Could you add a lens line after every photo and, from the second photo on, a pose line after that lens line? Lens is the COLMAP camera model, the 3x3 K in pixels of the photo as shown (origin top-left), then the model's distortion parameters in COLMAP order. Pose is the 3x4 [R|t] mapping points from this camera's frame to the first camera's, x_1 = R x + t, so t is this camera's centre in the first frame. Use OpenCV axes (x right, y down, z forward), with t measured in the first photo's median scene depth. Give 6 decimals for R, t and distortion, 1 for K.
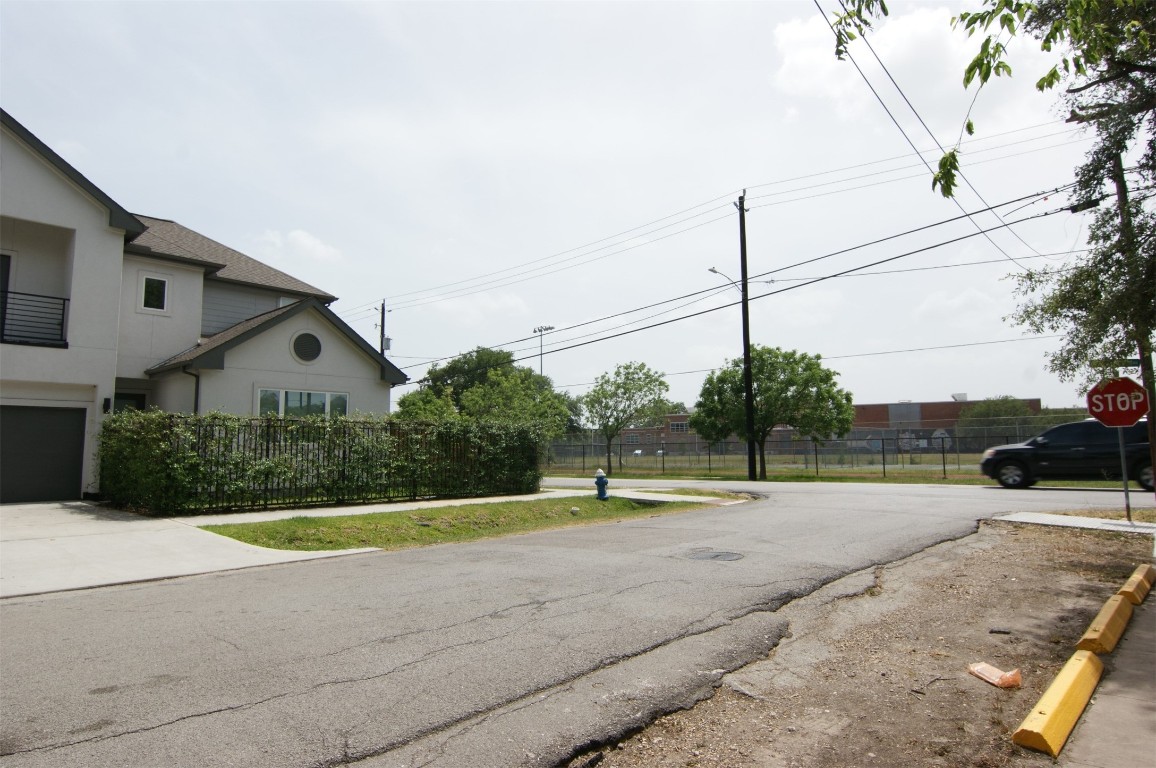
lens RADIAL K [[684.1, 0, 574.8], [0, 684.1, 376.4], [0, 0, 1]] dist [-0.008476, -0.002326]
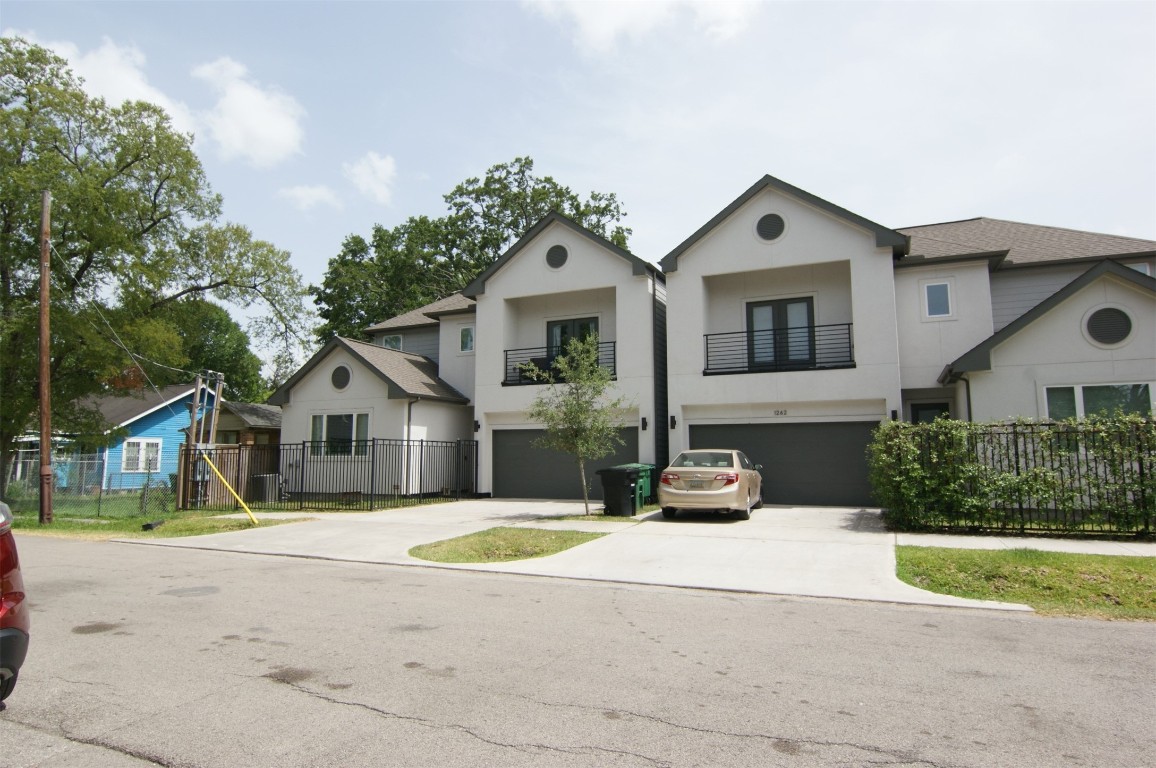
lens RADIAL K [[684.1, 0, 574.8], [0, 684.1, 376.4], [0, 0, 1]] dist [-0.008476, -0.002326]
pose [[0.312853, -0.110020, -0.943408, 0.150126], [0.102438, 0.991383, -0.081645, 0.016281], [0.944261, -0.071098, 0.321428, 0.214511]]
